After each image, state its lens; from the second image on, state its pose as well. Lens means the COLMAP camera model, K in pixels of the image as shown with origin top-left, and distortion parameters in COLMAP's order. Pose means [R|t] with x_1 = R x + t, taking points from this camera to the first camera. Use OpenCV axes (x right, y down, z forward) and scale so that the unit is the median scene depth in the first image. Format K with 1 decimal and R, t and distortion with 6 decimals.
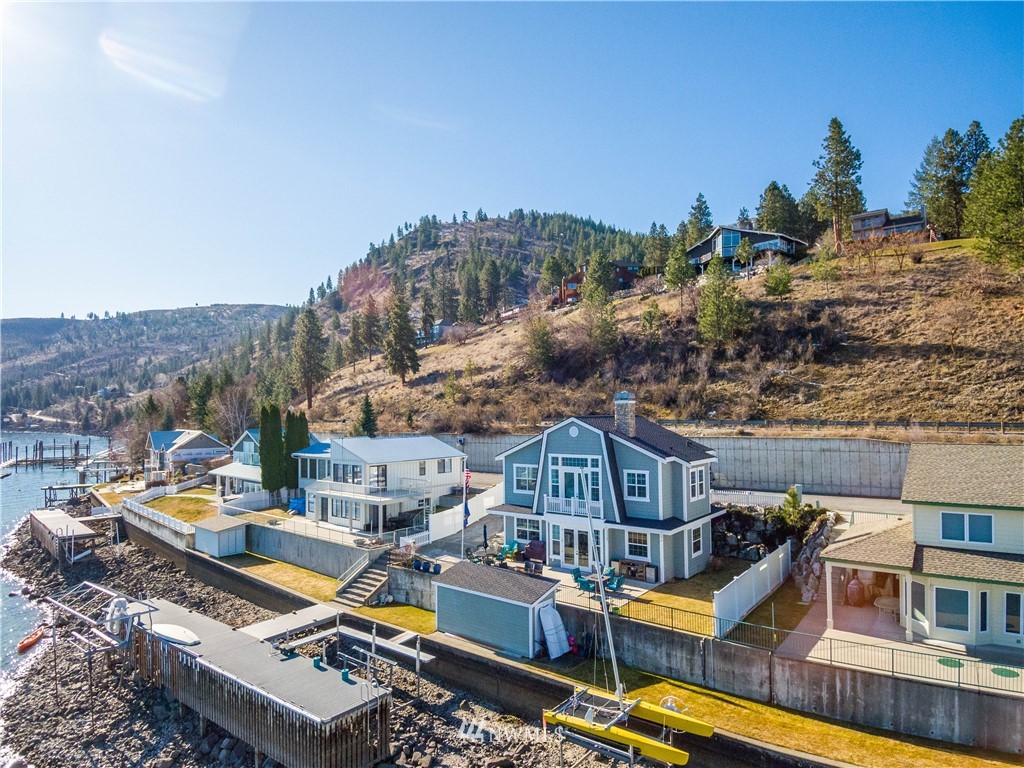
lens RADIAL K [[616.8, 0, 542.0], [0, 616.8, 405.6], [0, 0, 1]] dist [0.080531, -0.101312]
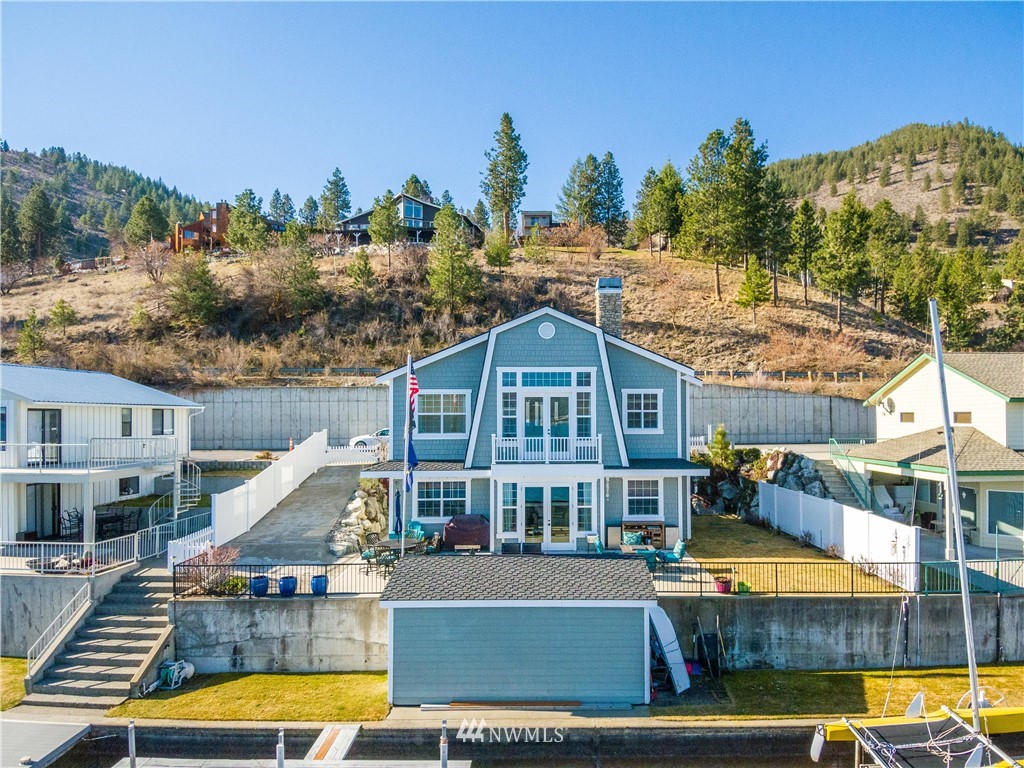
lens RADIAL K [[616.8, 0, 542.0], [0, 616.8, 405.6], [0, 0, 1]] dist [0.080531, -0.101312]
pose [[0.788638, 0.020584, 0.614513, -0.328395], [-0.008234, 0.999703, -0.022919, 0.129310], [-0.614802, 0.013014, 0.788574, 0.492902]]
